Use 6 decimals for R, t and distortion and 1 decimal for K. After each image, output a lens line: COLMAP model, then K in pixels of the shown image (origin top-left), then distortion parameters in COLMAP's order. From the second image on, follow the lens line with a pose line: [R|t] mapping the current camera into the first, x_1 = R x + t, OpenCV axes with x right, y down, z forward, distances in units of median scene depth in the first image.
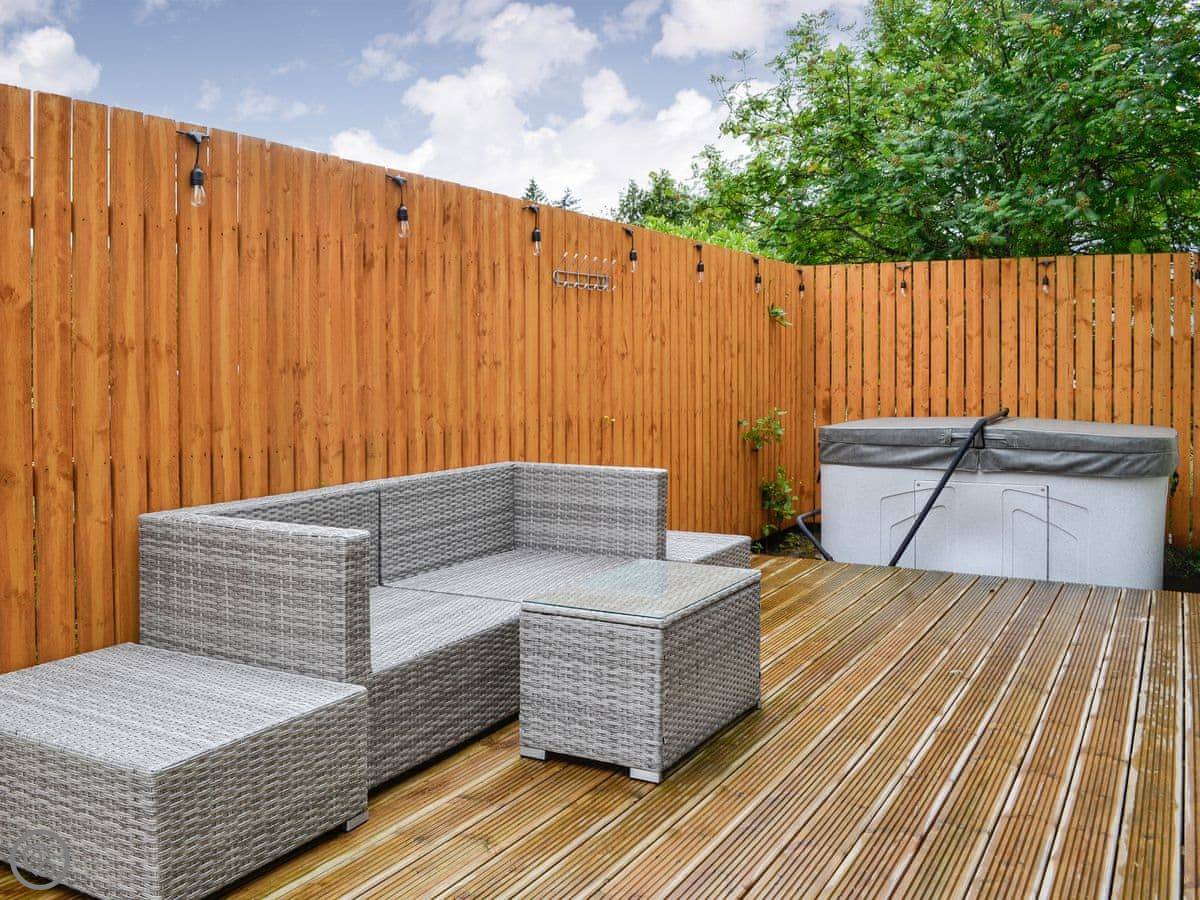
lens RADIAL K [[1053.7, 0, 597.8], [0, 1053.7, 421.0], [0, 0, 1]] dist [-0.055113, -0.002021]
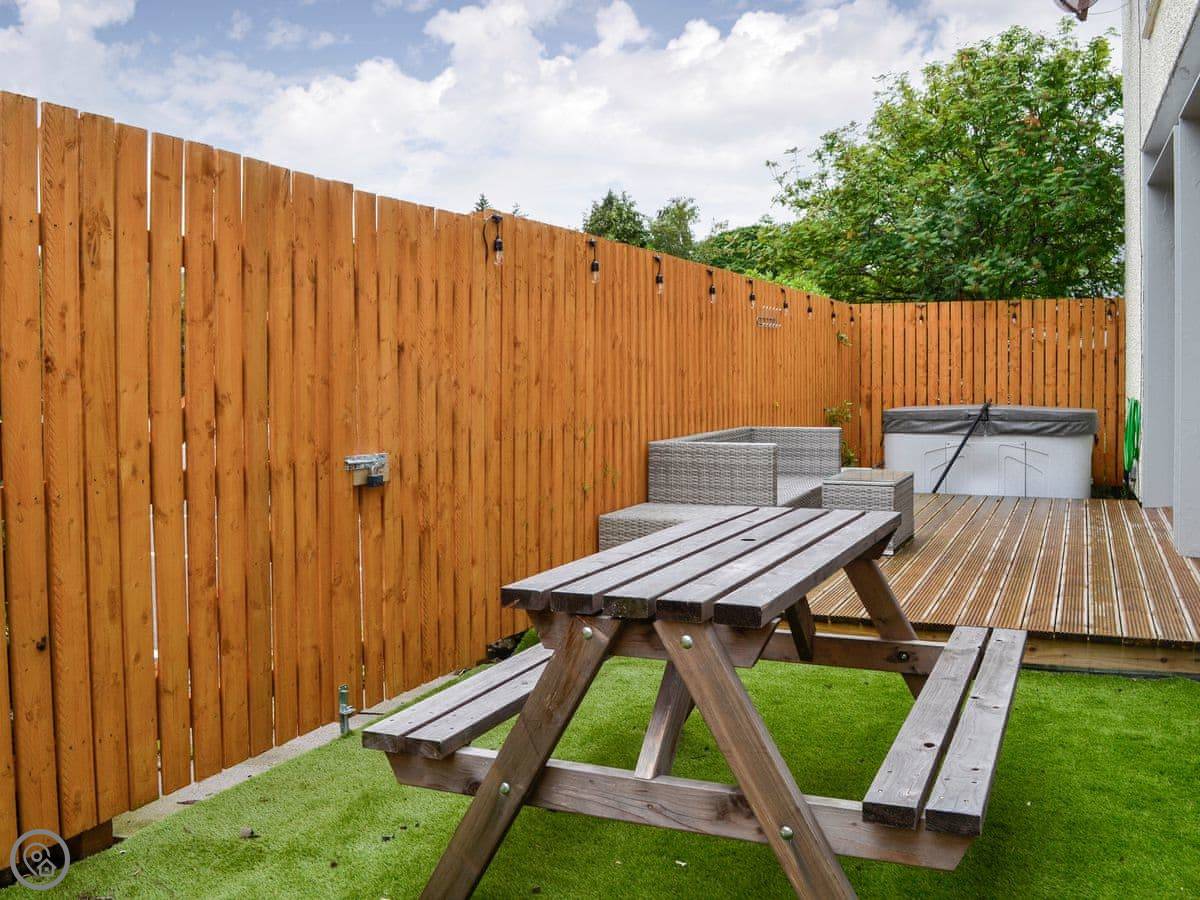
lens RADIAL K [[1074.7, 0, 644.4], [0, 1074.7, 449.0], [0, 0, 1]] dist [-0.073957, 0.011140]
pose [[0.992660, -0.016580, 0.119799, -0.307469], [0.014760, 0.999762, 0.016061, 0.029269], [-0.120037, -0.014175, 0.992668, -0.504344]]
